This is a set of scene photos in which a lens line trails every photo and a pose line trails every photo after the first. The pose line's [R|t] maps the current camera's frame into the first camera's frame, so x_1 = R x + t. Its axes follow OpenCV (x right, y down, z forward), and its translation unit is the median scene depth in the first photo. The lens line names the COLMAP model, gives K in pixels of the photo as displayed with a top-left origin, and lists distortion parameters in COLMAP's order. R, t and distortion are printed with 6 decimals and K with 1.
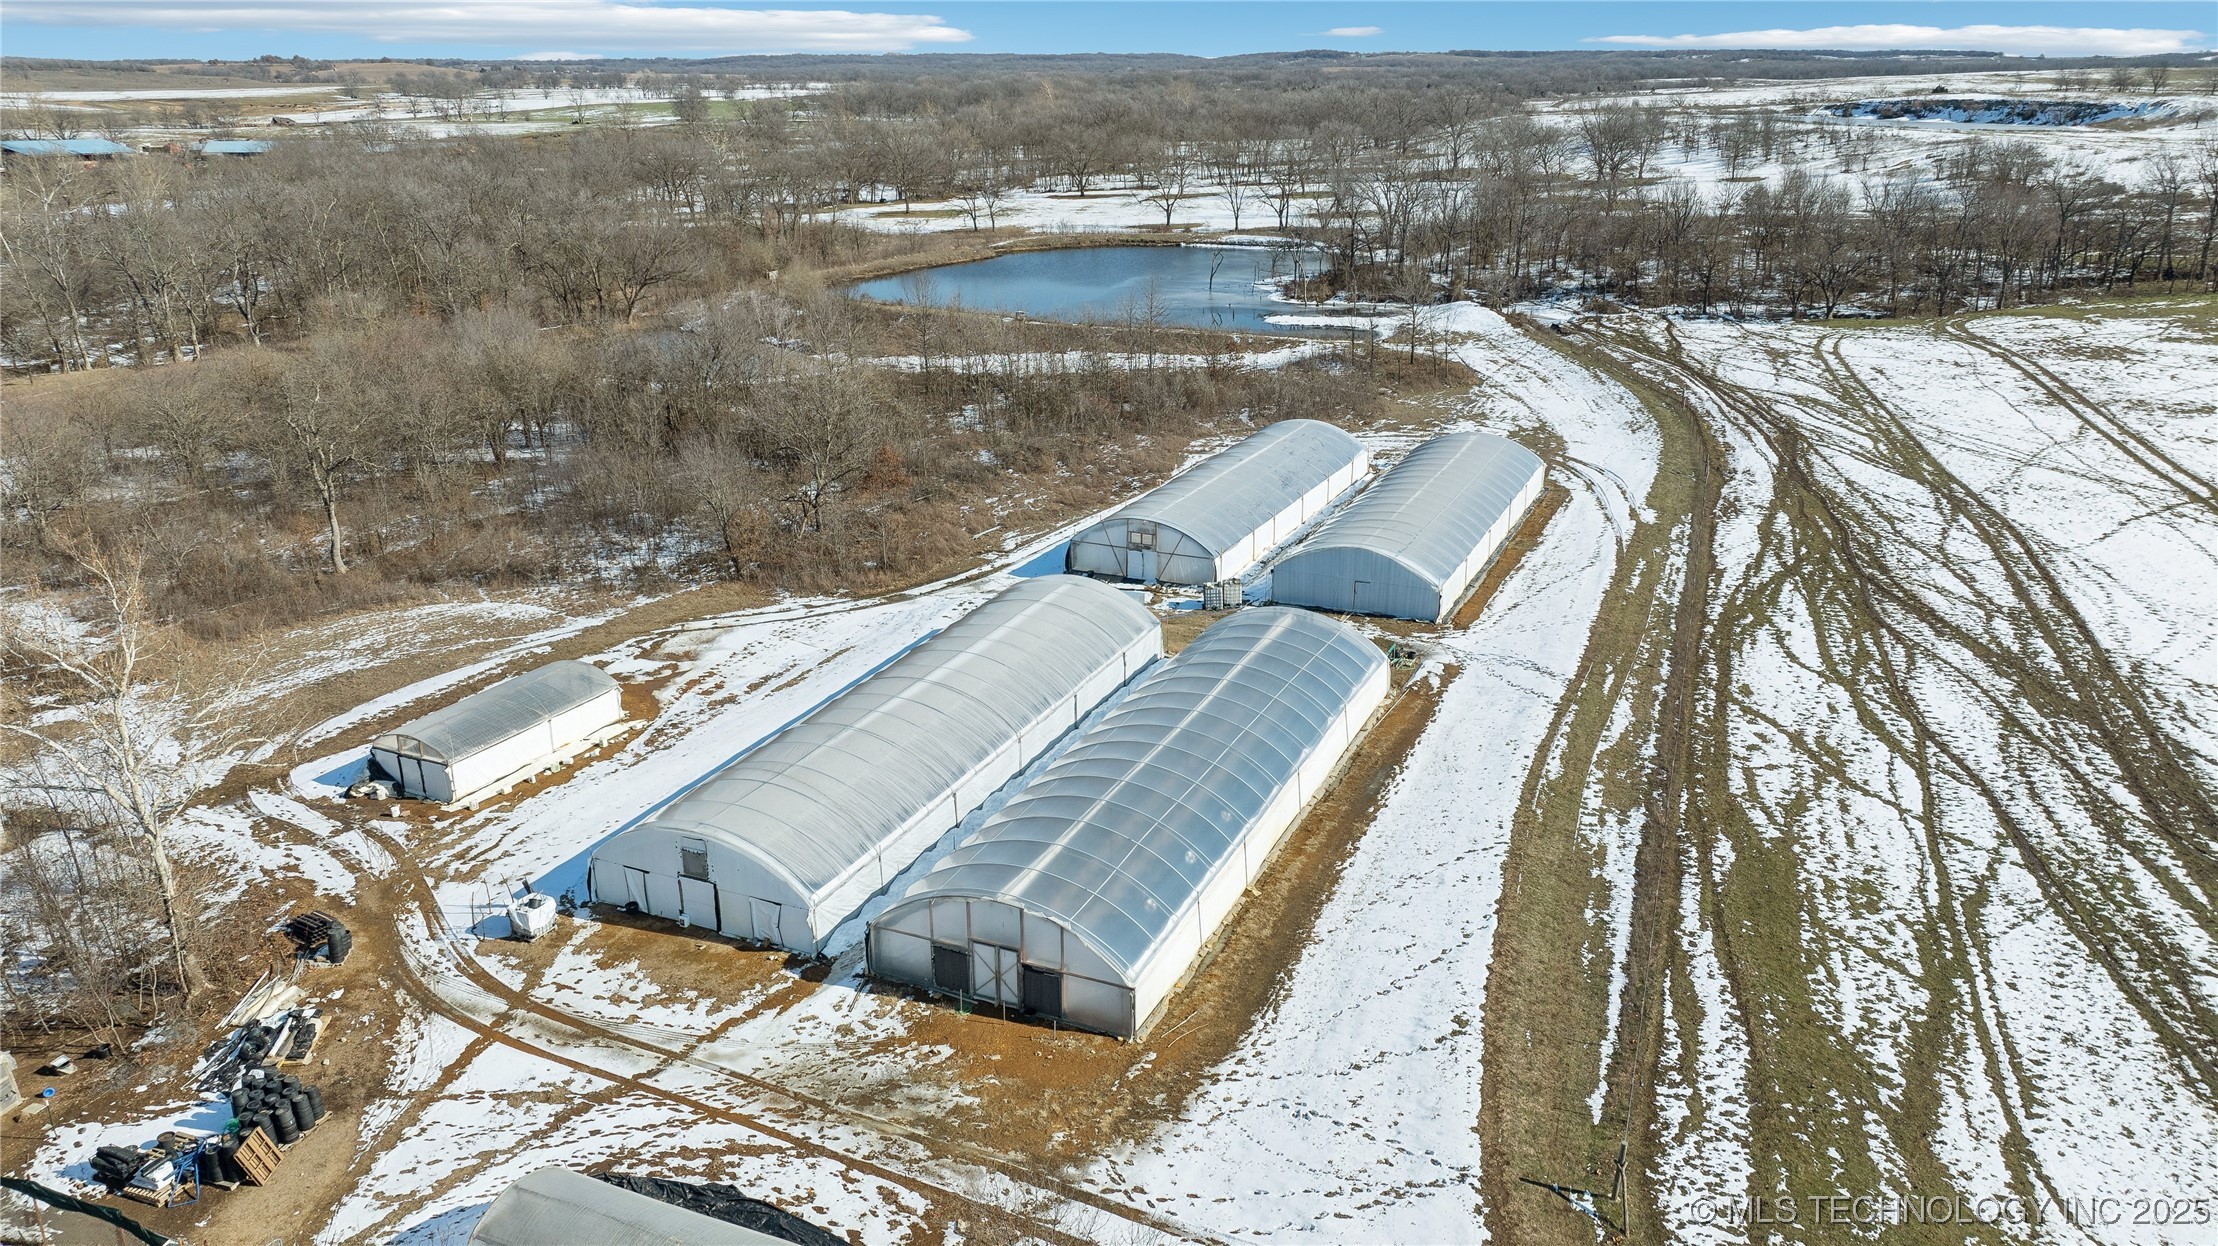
lens RADIAL K [[1515.8, 0, 1109.0], [0, 1515.8, 623.0], [0, 0, 1]] dist [0.003752, -0.049021]
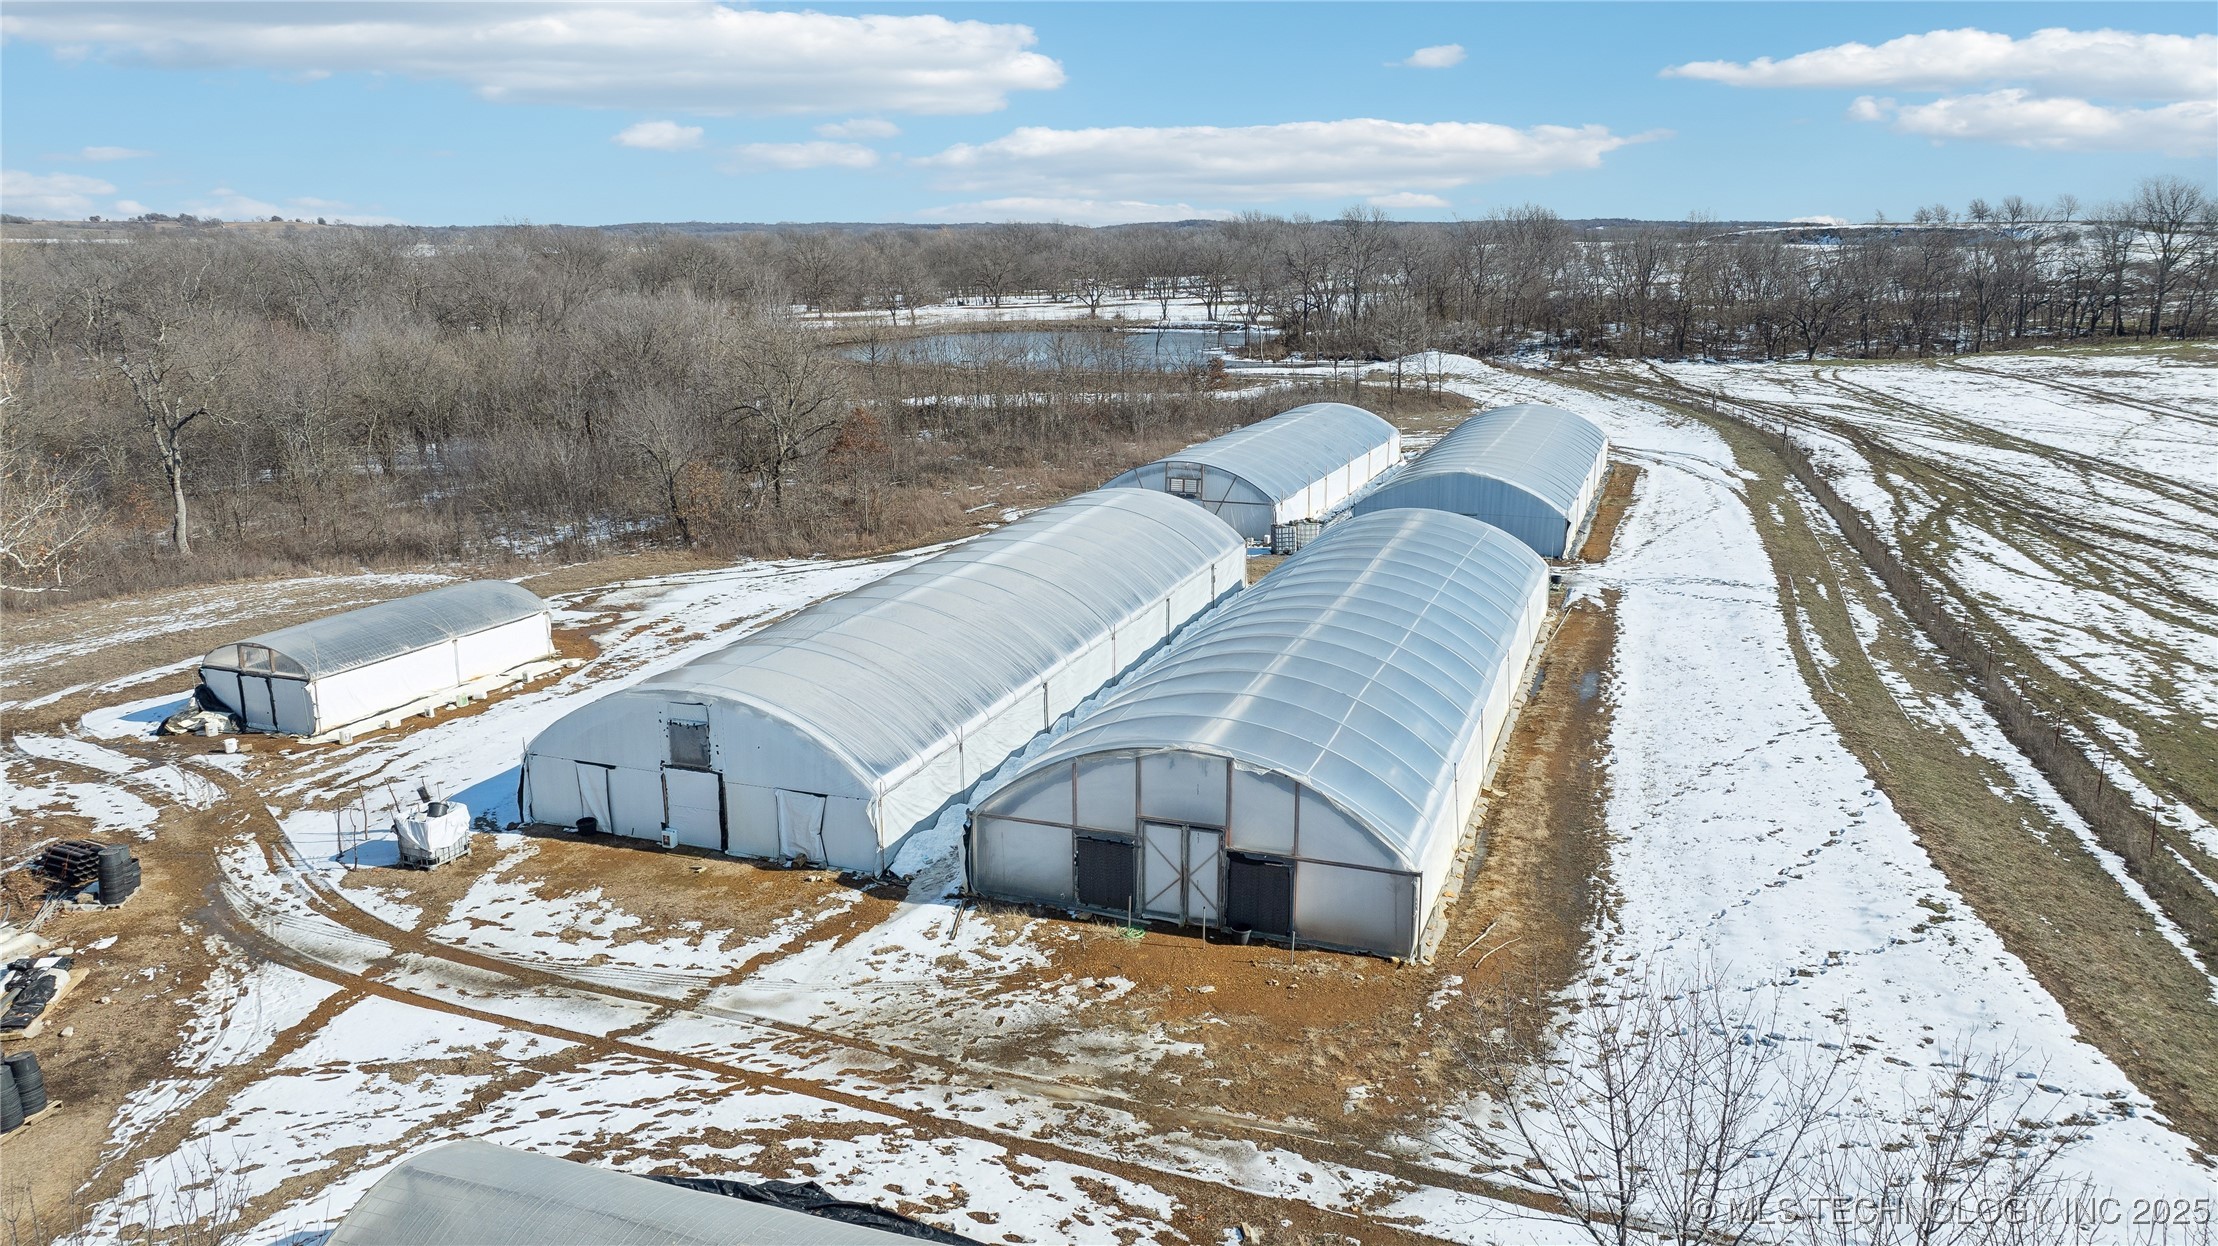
lens RADIAL K [[1515.6, 0, 1109.0], [0, 1515.6, 623.0], [0, 0, 1]] dist [-0.020222, 0.008005]
pose [[0.997663, -0.013769, 0.066925, -0.131679], [0.020090, 0.995302, -0.094713, 0.168086], [-0.065306, 0.095836, 0.993252, 0.324596]]
